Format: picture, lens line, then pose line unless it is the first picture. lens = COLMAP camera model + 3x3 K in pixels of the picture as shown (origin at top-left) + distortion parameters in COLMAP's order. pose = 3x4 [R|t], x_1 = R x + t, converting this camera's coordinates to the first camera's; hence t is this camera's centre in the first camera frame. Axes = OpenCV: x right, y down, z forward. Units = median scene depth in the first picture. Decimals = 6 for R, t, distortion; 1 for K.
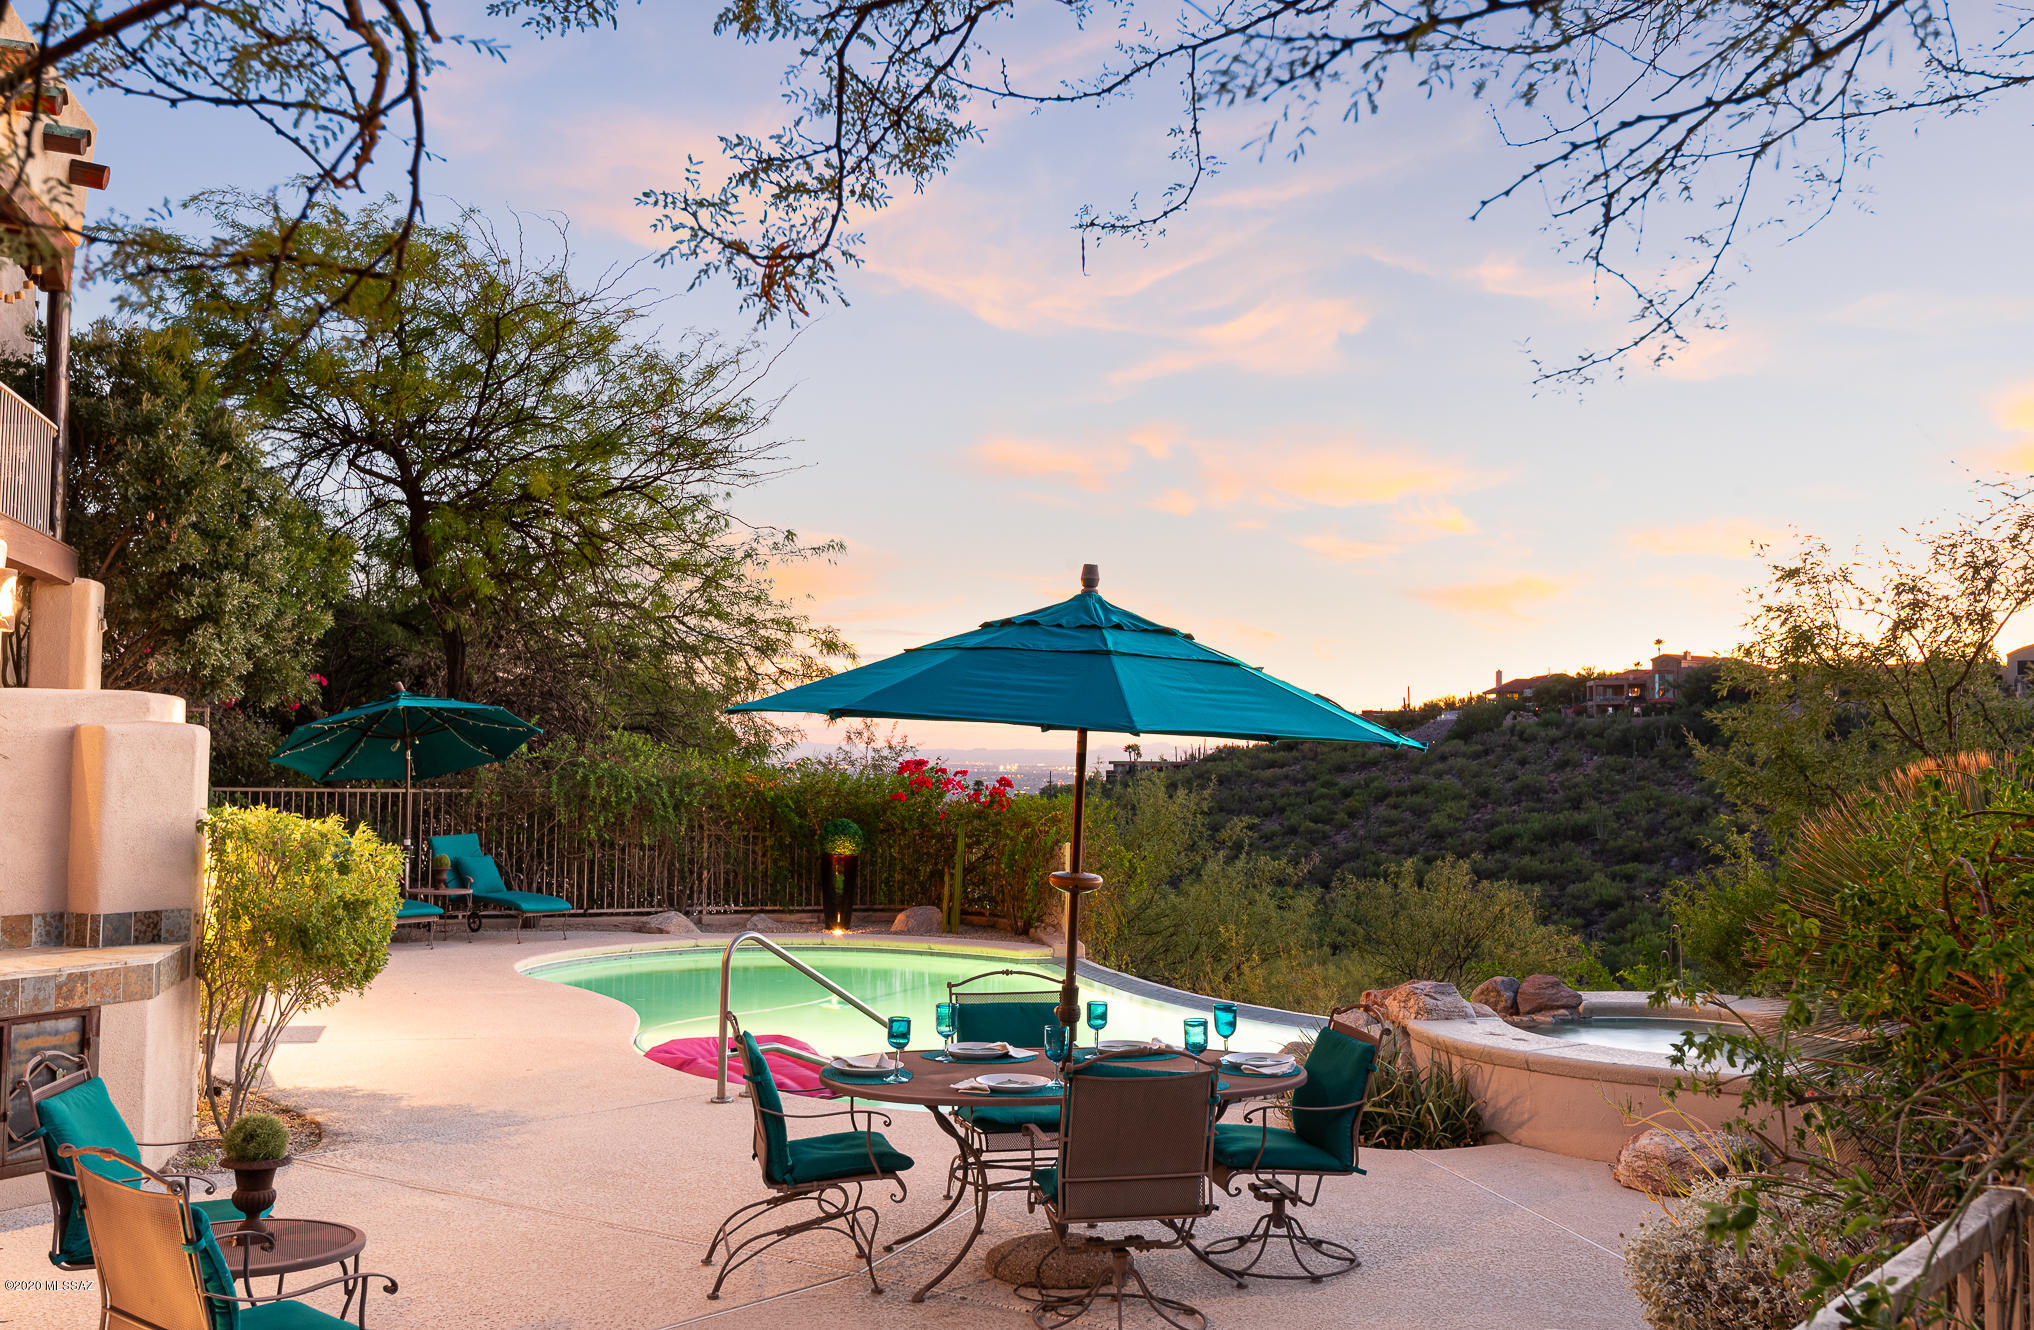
lens RADIAL K [[1925.8, 0, 1008.2], [0, 1925.8, 670.1], [0, 0, 1]] dist [-0.005458, 0.000000]
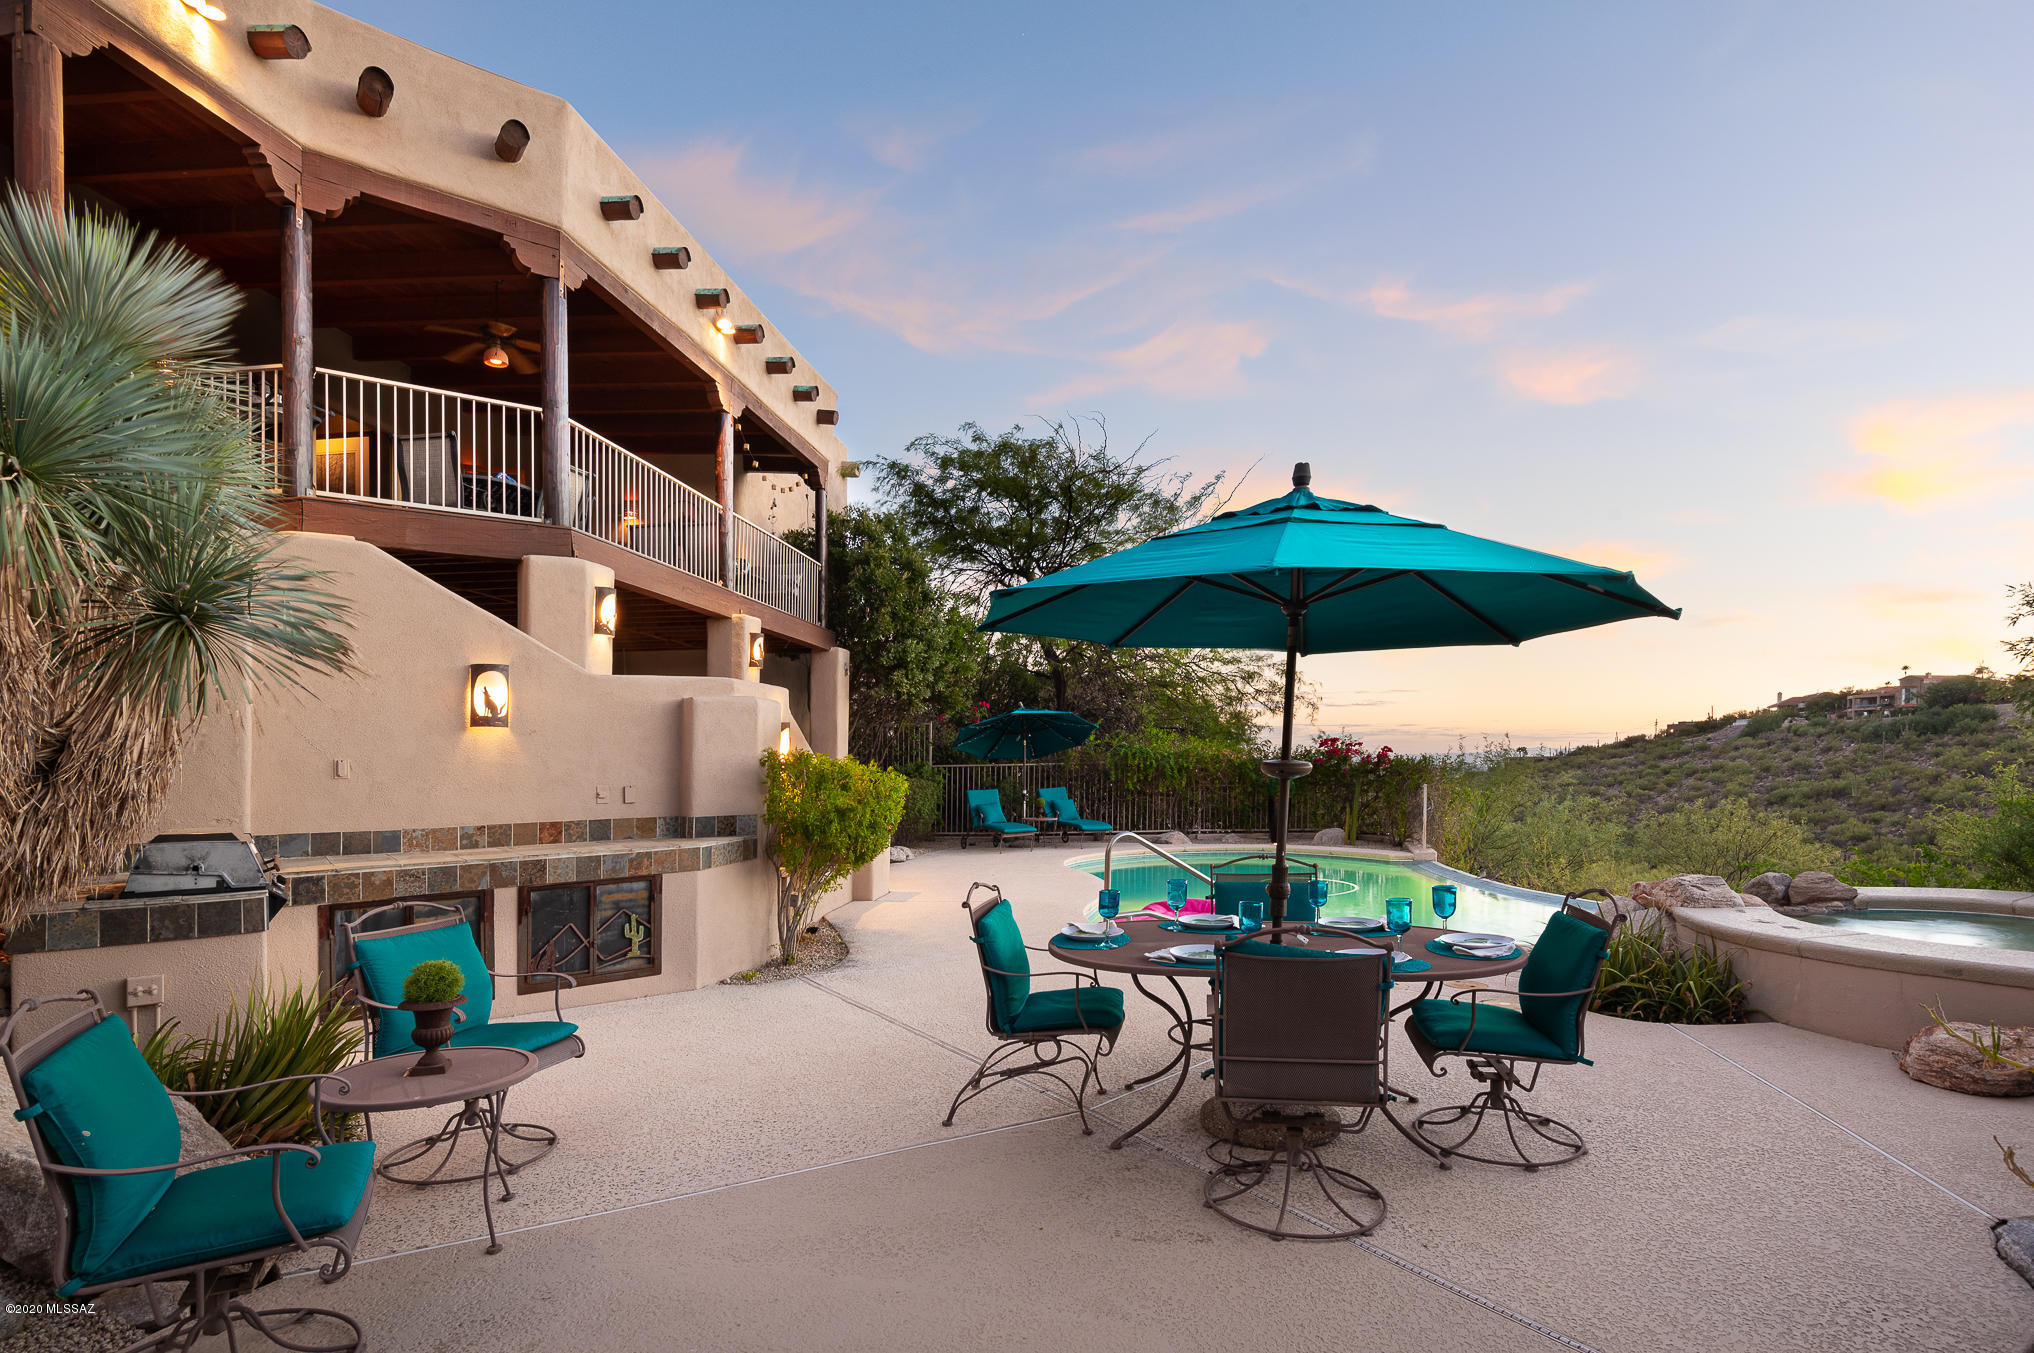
lens RADIAL K [[1000.2, 0, 1030.2], [0, 1000.2, 827.3], [0, 0, 1]] dist [0.000001, -0.008068]
pose [[0.923573, -0.002711, -0.383413, 0.075907], [0.044820, 0.993883, 0.100936, 0.053068], [0.380794, -0.110407, 0.918045, 0.290100]]
